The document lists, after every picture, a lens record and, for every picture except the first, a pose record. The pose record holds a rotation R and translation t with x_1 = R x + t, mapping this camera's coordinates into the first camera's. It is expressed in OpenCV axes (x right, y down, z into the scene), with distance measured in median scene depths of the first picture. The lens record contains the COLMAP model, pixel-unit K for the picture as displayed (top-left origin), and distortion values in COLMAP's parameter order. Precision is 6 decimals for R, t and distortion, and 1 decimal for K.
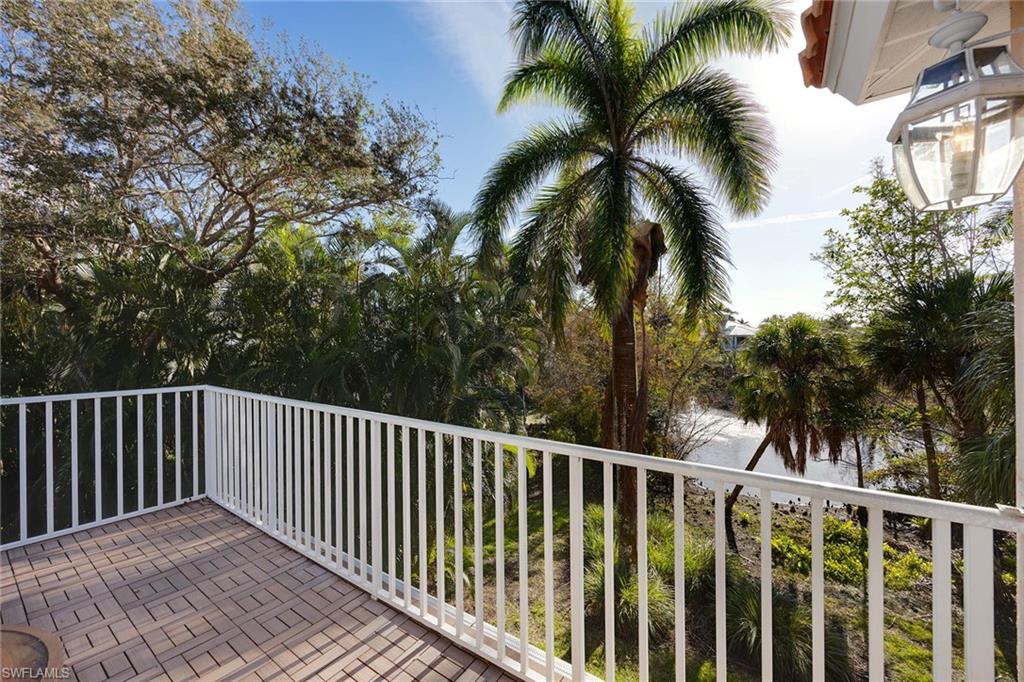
lens RADIAL K [[392.0, 0, 516.1], [0, 392.0, 337.6], [0, 0, 1]] dist [-0.002504, -0.000007]
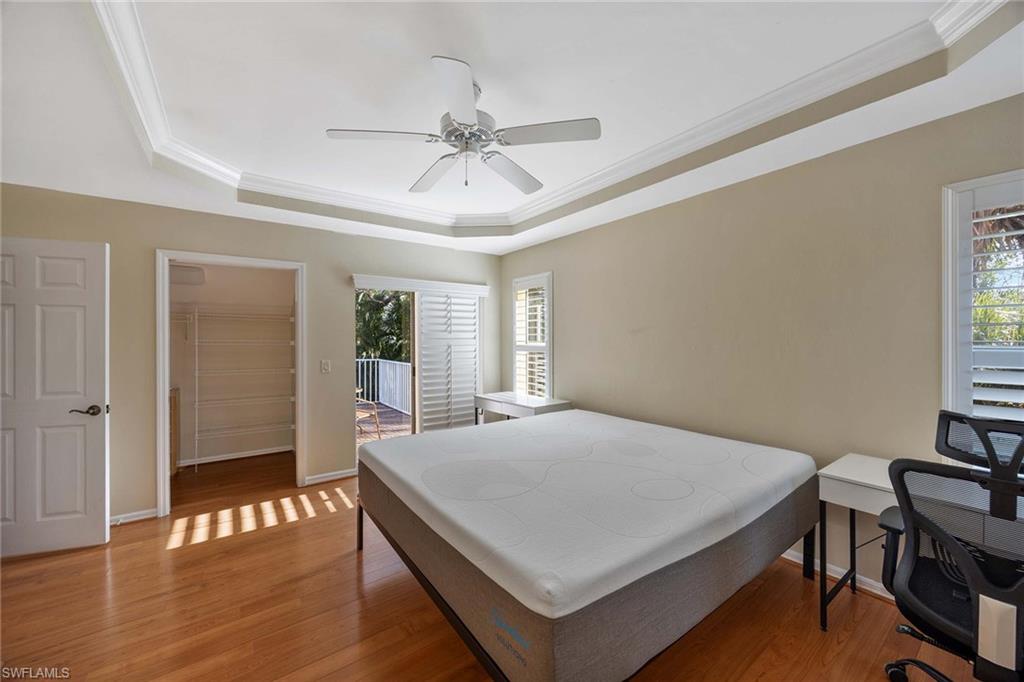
lens RADIAL K [[392.0, 0, 516.1], [0, 392.0, 337.6], [0, 0, 1]] dist [-0.002504, -0.000007]
pose [[0.945500, 0.013563, -0.325338, 0.385356], [-0.011071, 0.999893, 0.009510, -0.030791], [0.325433, -0.005390, 0.945550, -0.495424]]
